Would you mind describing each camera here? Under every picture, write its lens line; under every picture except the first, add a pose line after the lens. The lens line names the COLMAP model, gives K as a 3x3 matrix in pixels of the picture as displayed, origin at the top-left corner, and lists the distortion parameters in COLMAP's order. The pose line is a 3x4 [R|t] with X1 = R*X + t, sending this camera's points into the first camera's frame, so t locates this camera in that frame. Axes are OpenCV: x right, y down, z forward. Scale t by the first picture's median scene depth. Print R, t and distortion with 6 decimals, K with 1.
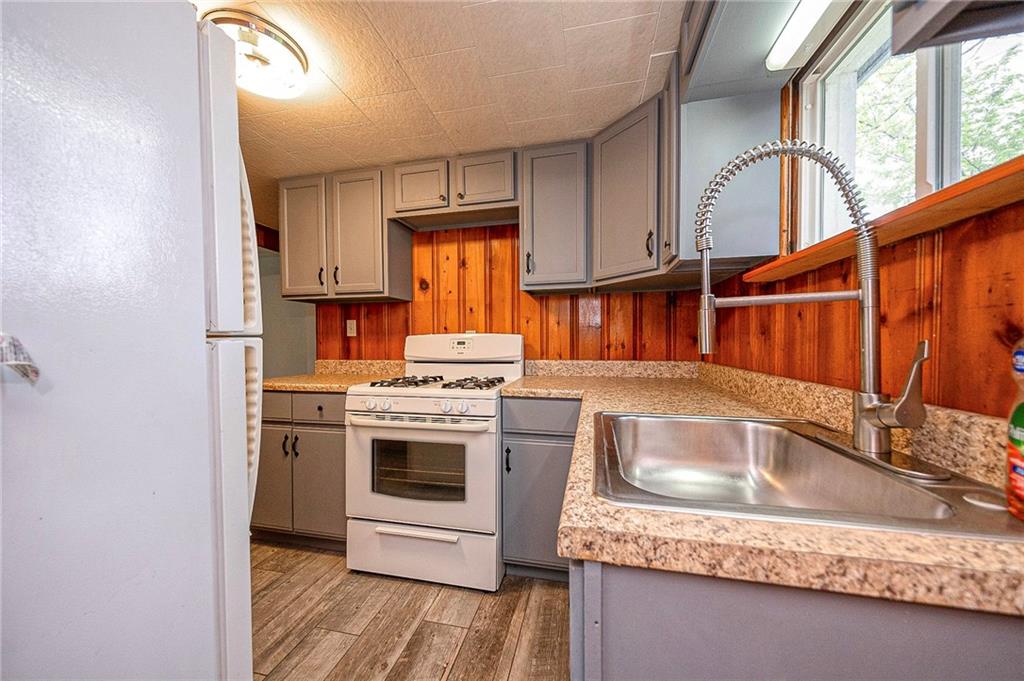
lens RADIAL K [[345.6, 0, 510.9], [0, 345.6, 344.0], [0, 0, 1]] dist [0.001073, -0.000028]
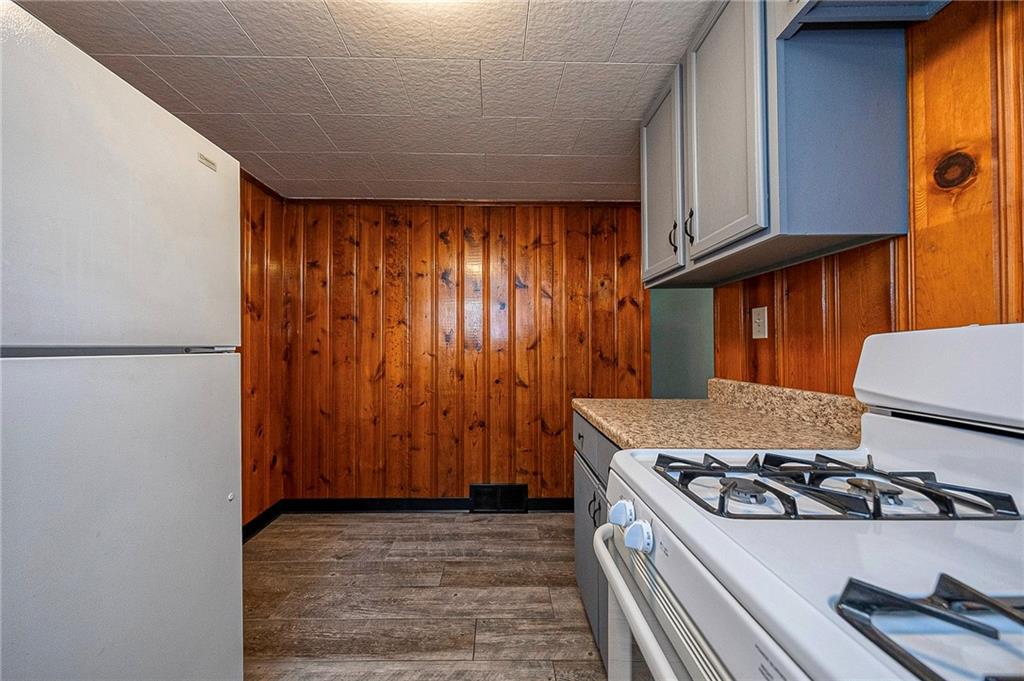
lens RADIAL K [[345.6, 0, 510.9], [0, 345.6, 344.0], [0, 0, 1]] dist [0.001073, -0.000028]
pose [[0.245118, -0.005986, -0.969475, -0.045693], [-0.007512, 0.999939, -0.008074, -0.008043], [0.969464, 0.009262, 0.245058, 0.521339]]
